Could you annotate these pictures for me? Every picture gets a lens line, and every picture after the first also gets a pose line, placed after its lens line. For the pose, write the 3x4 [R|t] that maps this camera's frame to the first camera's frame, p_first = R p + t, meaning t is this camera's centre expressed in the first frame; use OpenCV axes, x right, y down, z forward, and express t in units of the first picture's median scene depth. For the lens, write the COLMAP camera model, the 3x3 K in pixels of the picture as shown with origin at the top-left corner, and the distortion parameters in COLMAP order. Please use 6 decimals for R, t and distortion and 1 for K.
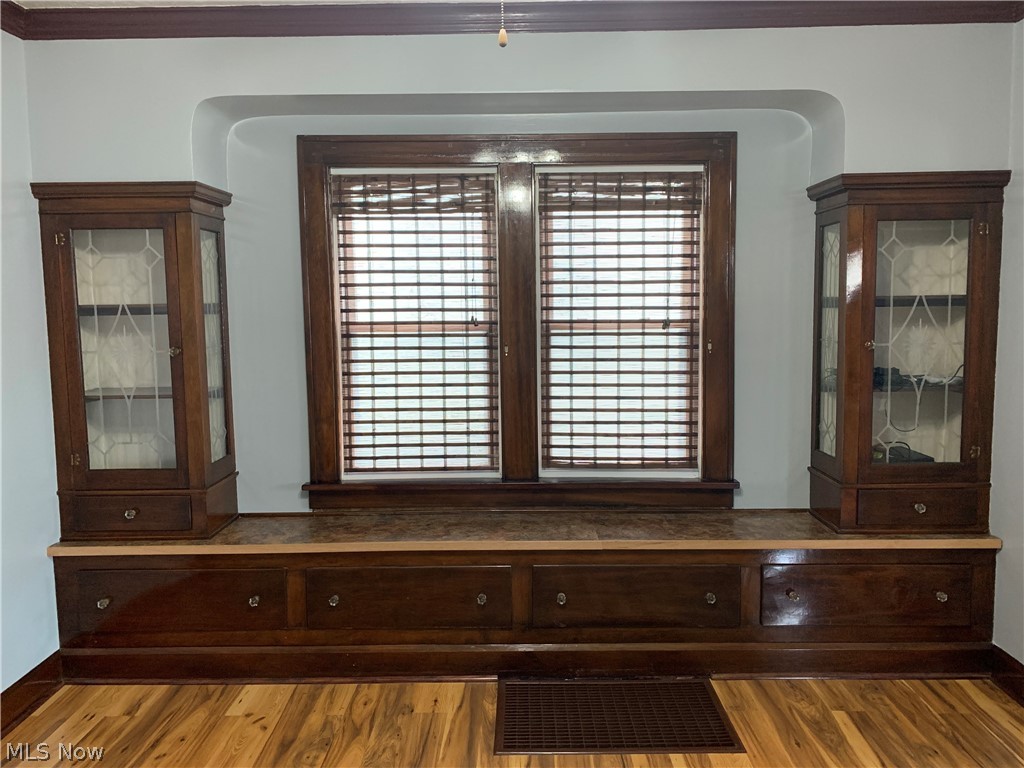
lens RADIAL K [[774.4, 0, 513.5], [0, 774.4, 378.6], [0, 0, 1]] dist [0.080794, -0.095470]
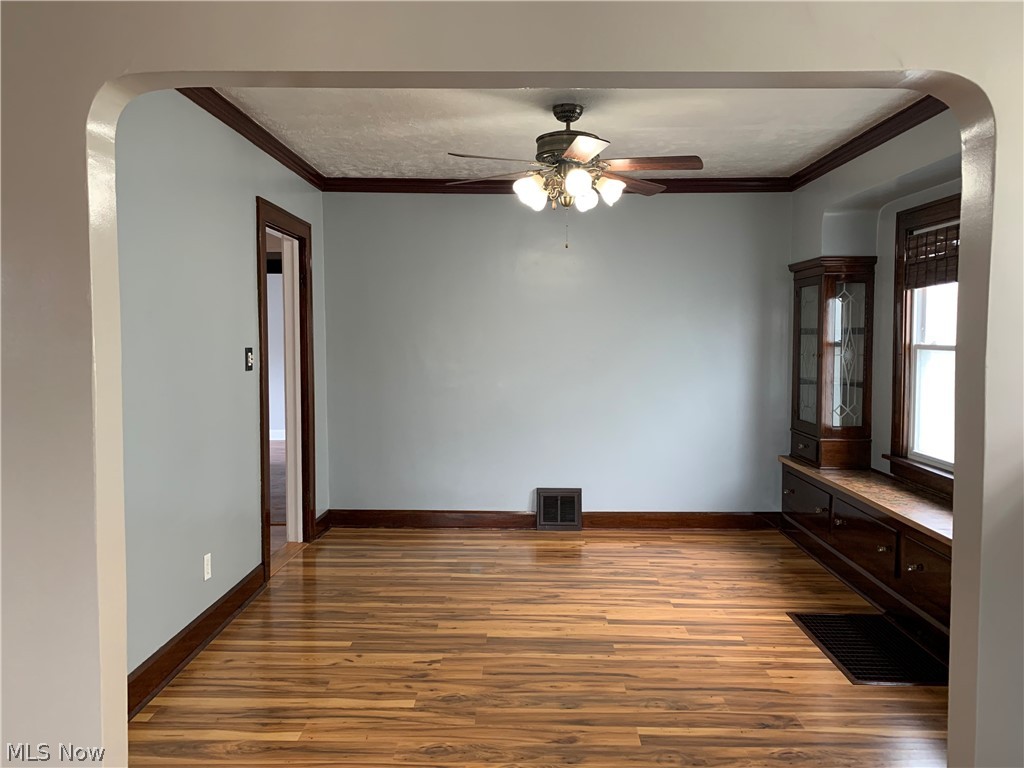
lens RADIAL K [[774.4, 0, 513.5], [0, 774.4, 378.6], [0, 0, 1]] dist [0.080794, -0.095470]
pose [[0.005724, 0.070375, -0.997504, 1.269800], [-0.090462, 0.993467, 0.069571, -0.044269], [0.995883, 0.089838, 0.012052, 0.321758]]
